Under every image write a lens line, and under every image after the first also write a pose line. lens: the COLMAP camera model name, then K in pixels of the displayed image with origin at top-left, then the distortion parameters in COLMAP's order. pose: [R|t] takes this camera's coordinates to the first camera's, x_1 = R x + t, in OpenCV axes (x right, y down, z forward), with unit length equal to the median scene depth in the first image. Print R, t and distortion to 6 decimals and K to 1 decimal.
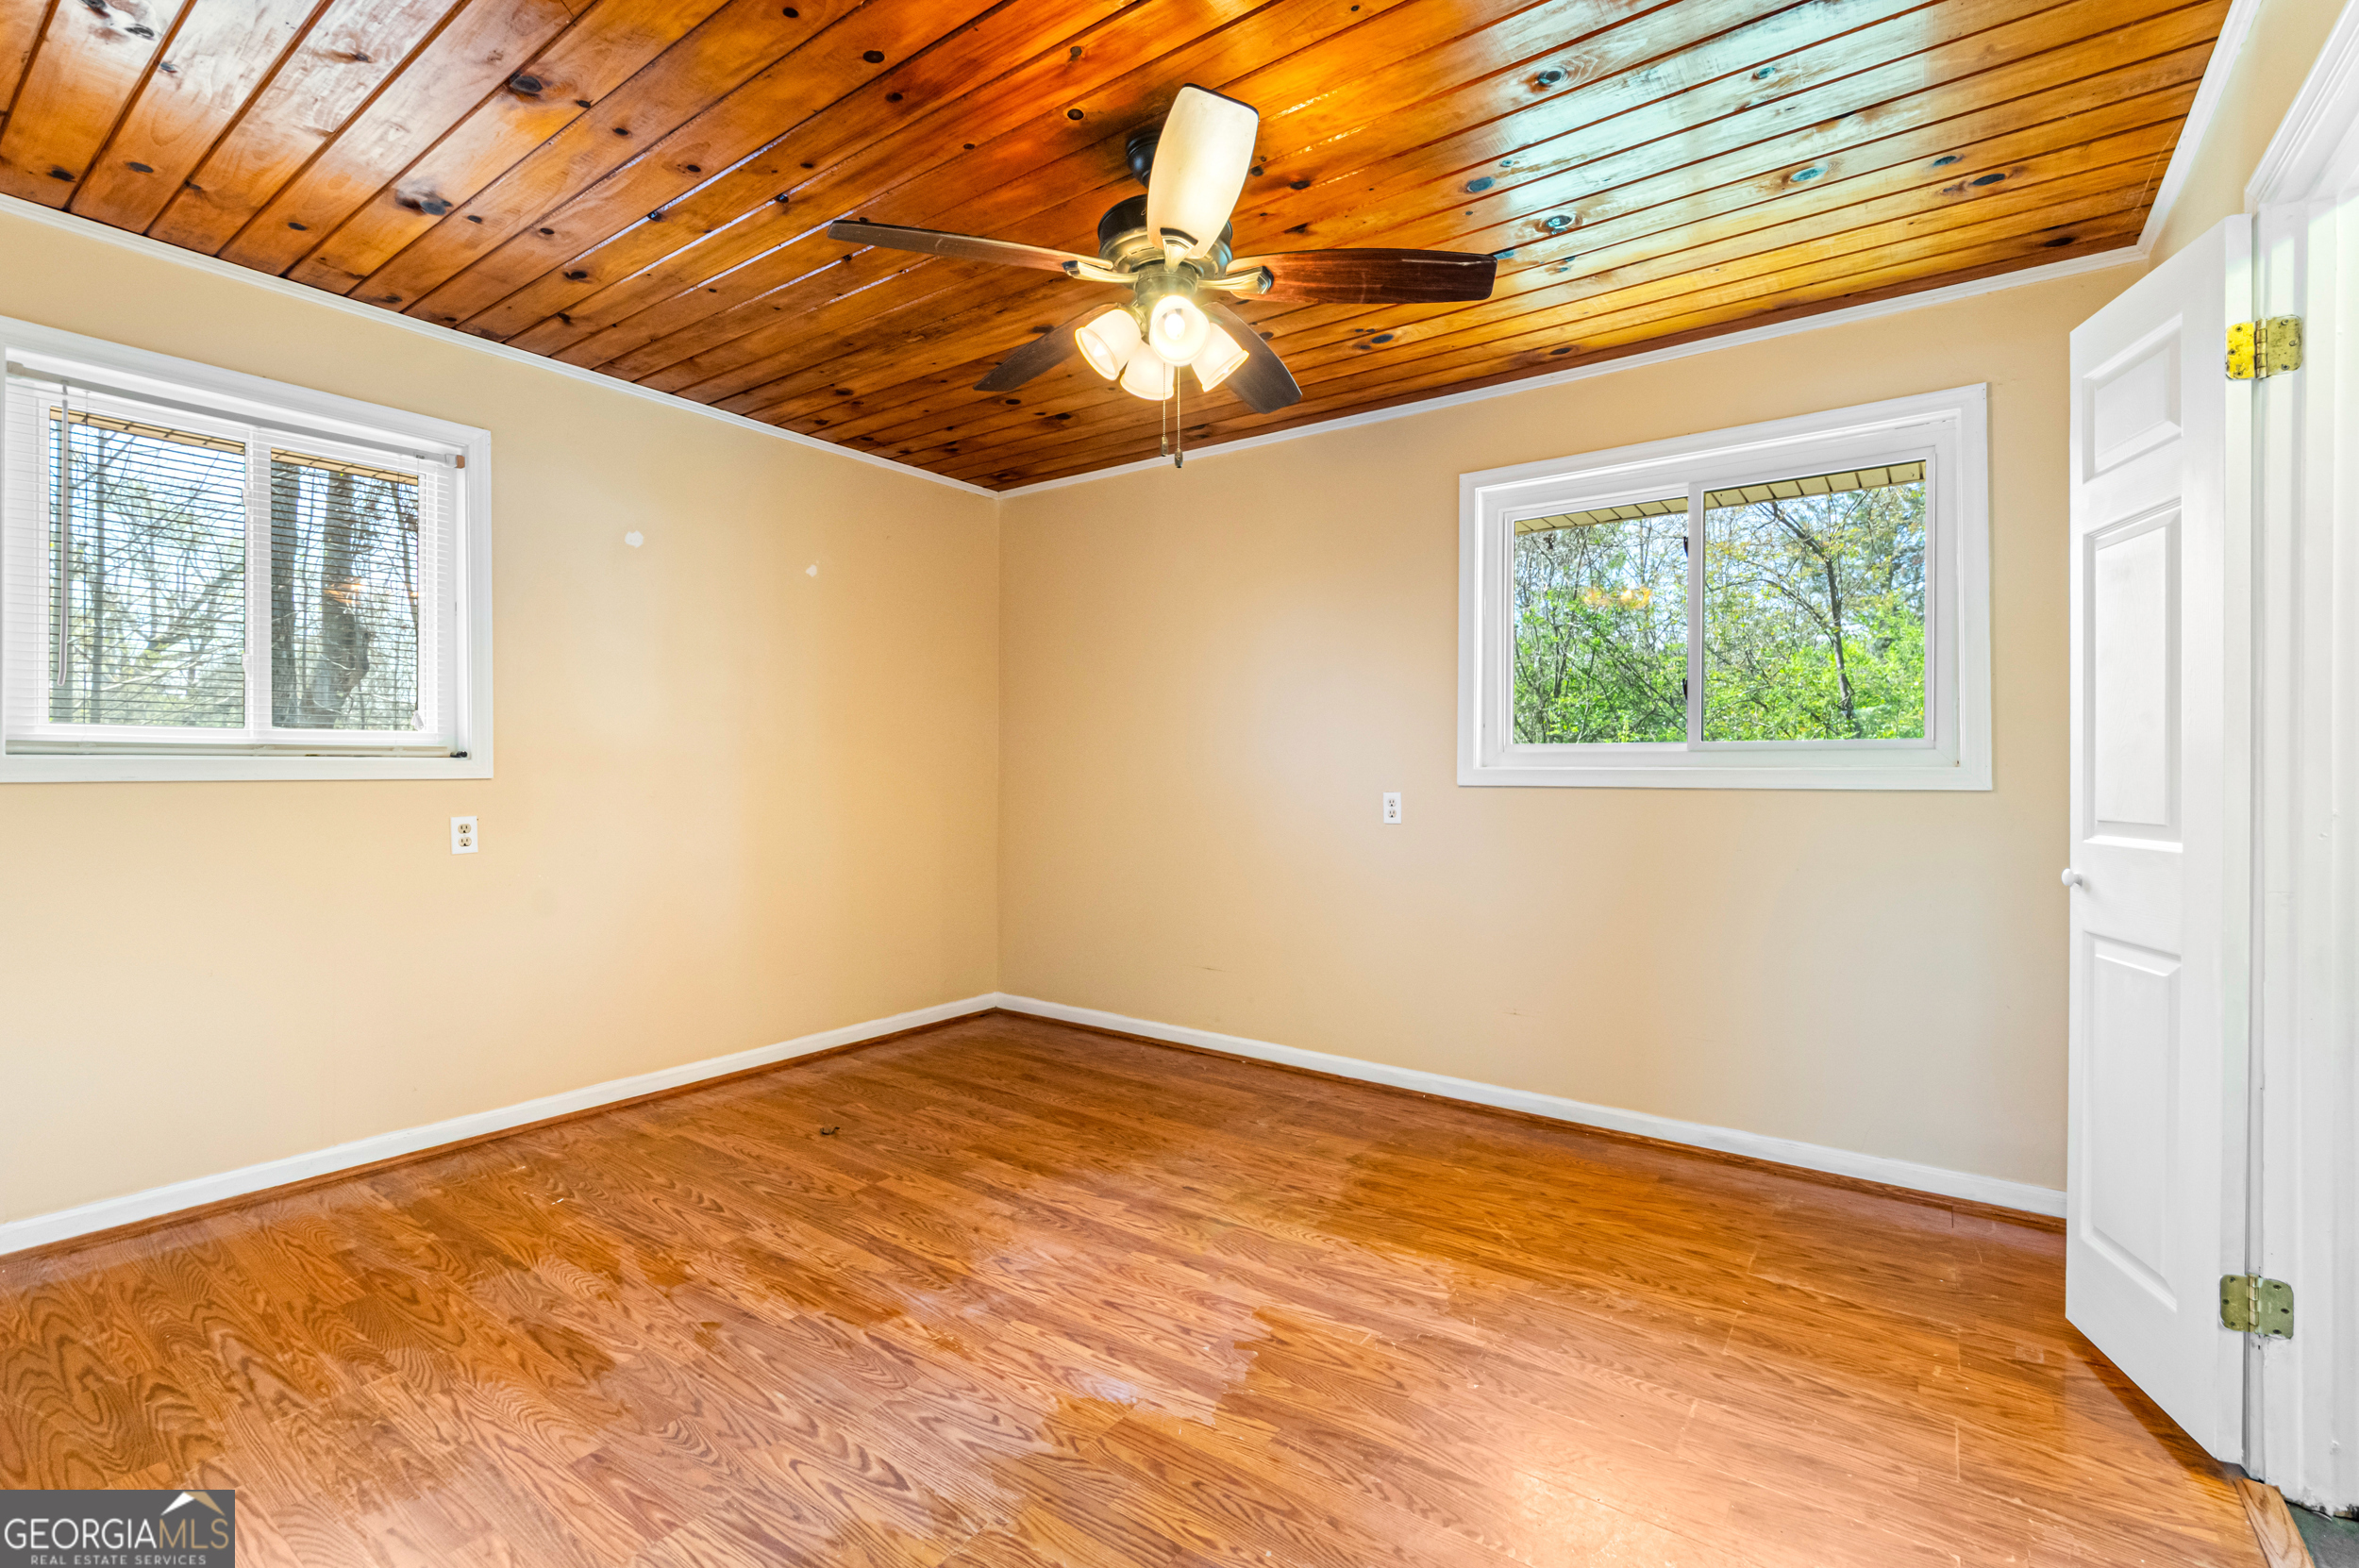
lens RADIAL K [[1044.6, 0, 1177.6], [0, 1044.6, 763.2], [0, 0, 1]] dist [0.001773, 0.000219]
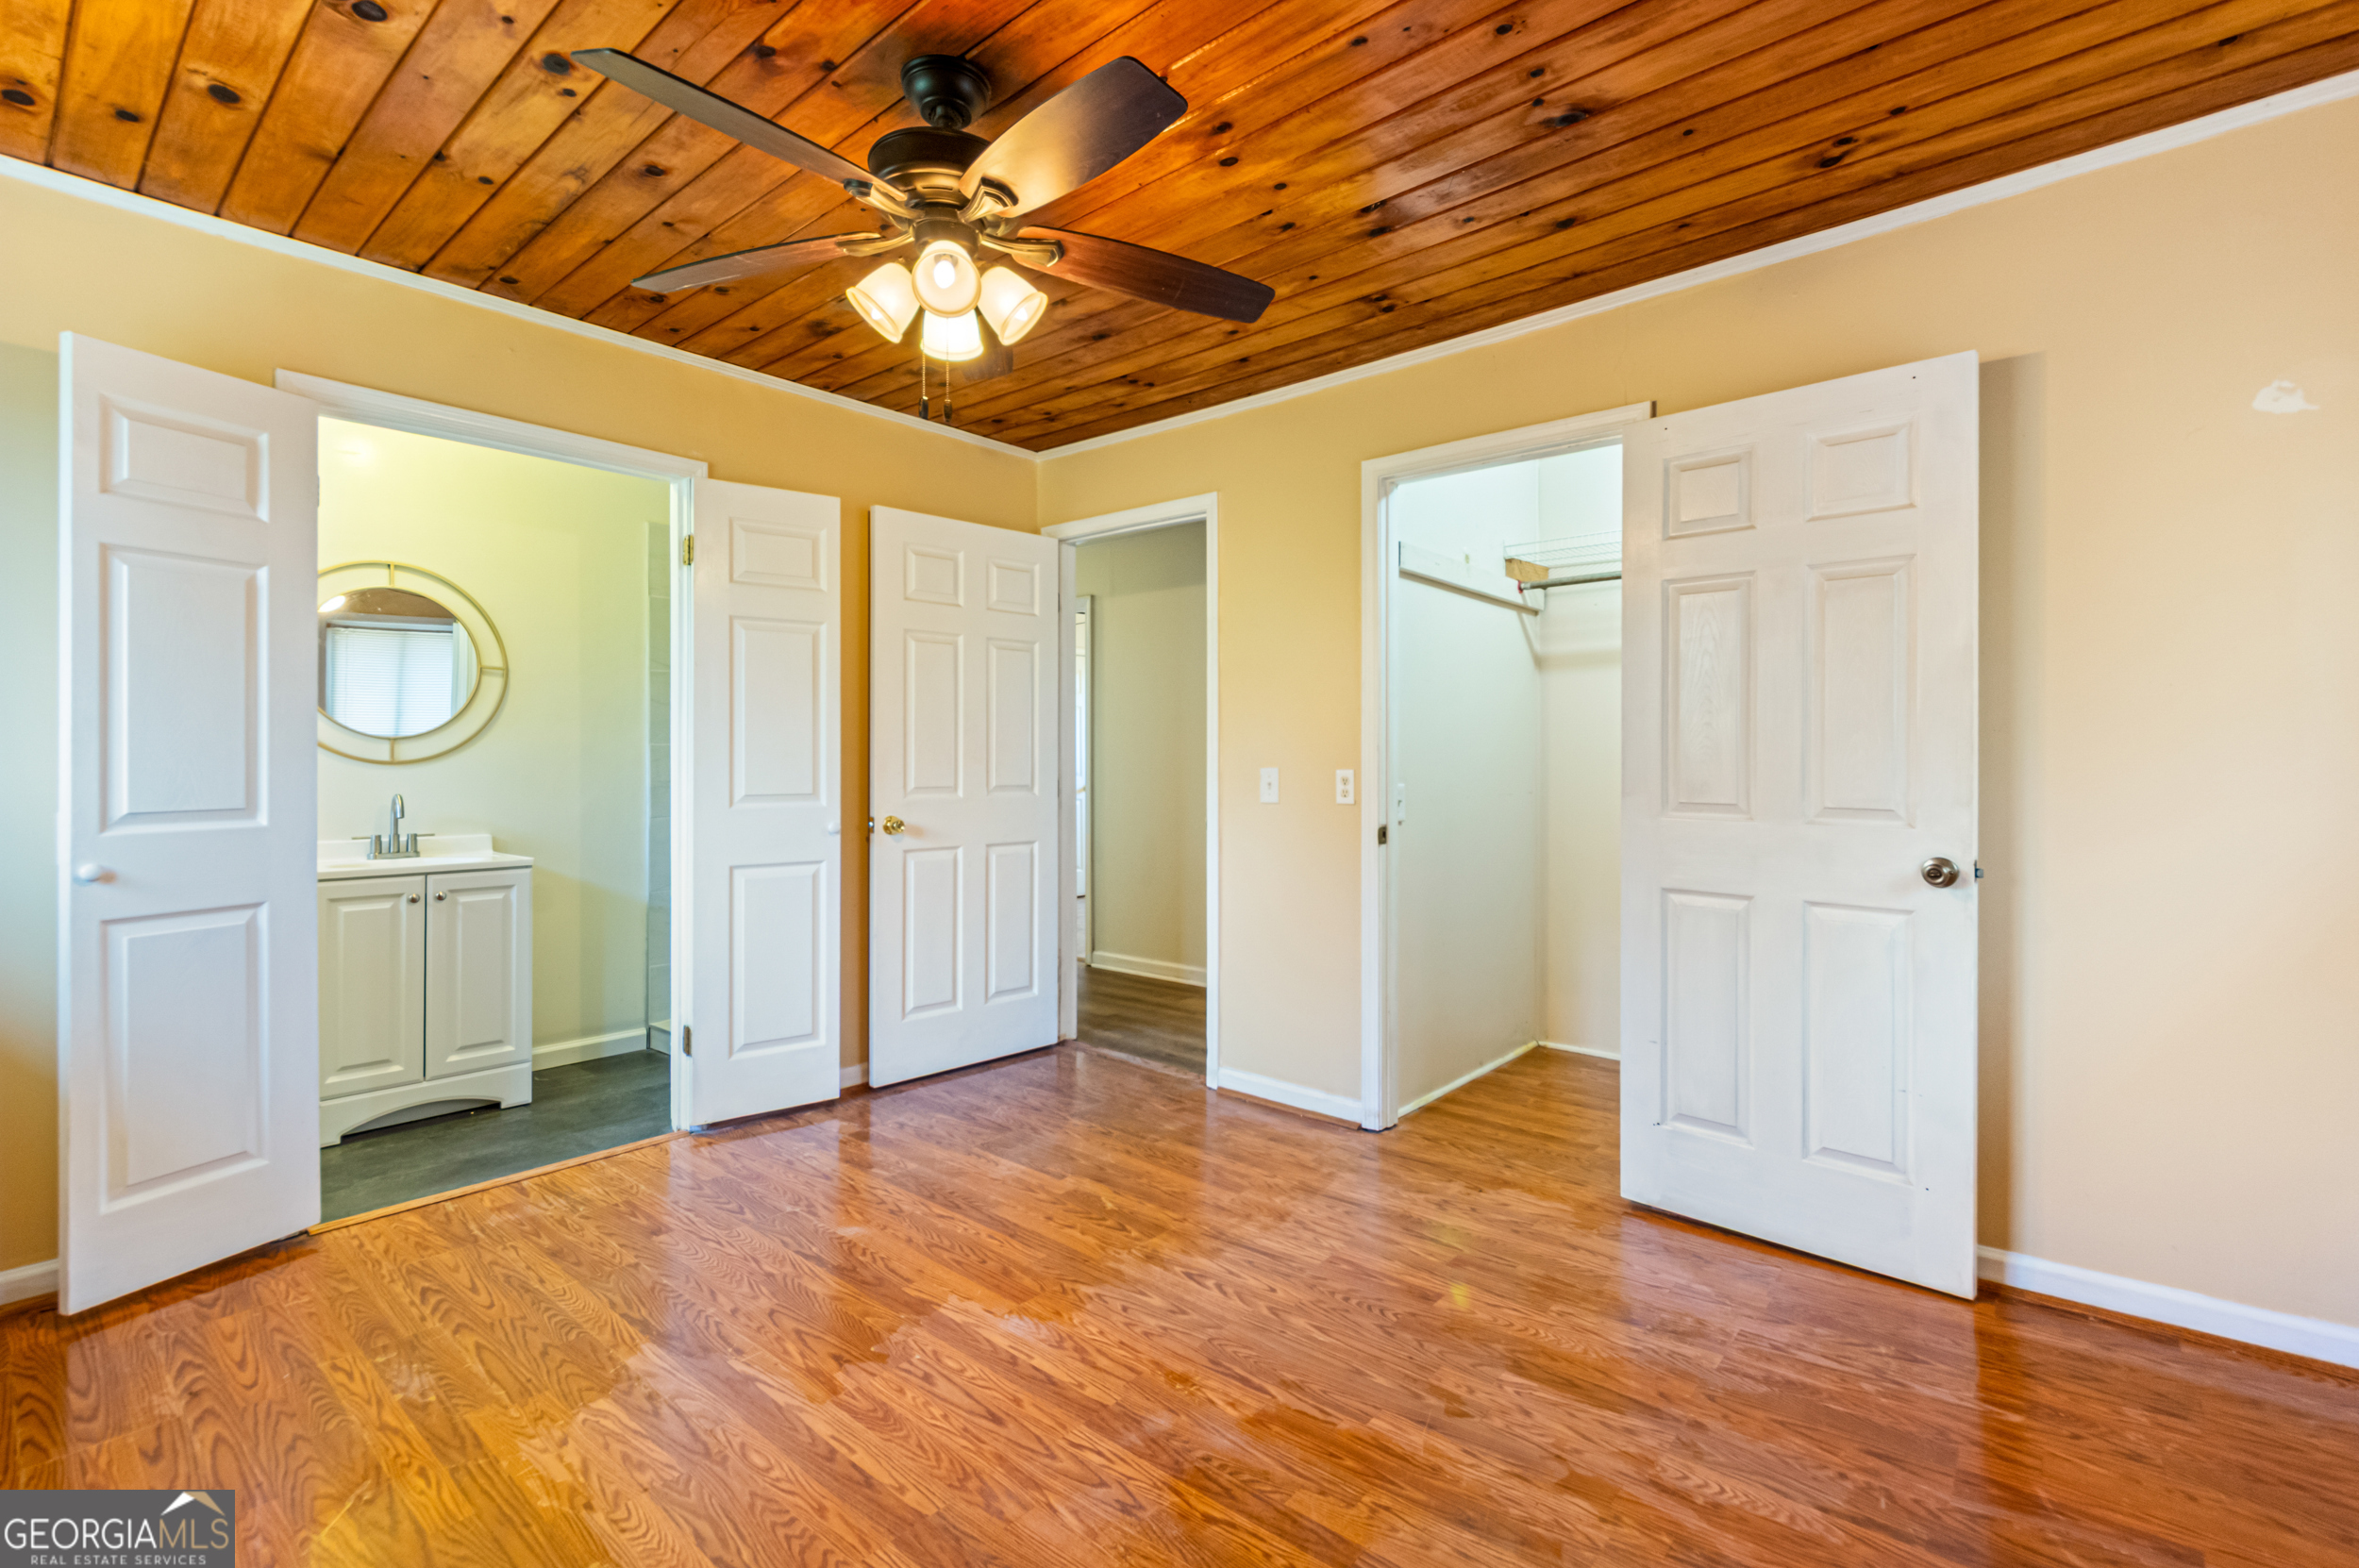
lens RADIAL K [[1044.6, 0, 1177.6], [0, 1044.6, 763.2], [0, 0, 1]] dist [0.001773, 0.000219]
pose [[-0.996693, -0.001585, 0.081248, -0.290578], [-0.001551, 0.999999, 0.000483, -0.000732], [-0.081248, 0.000355, -0.996694, 1.924777]]
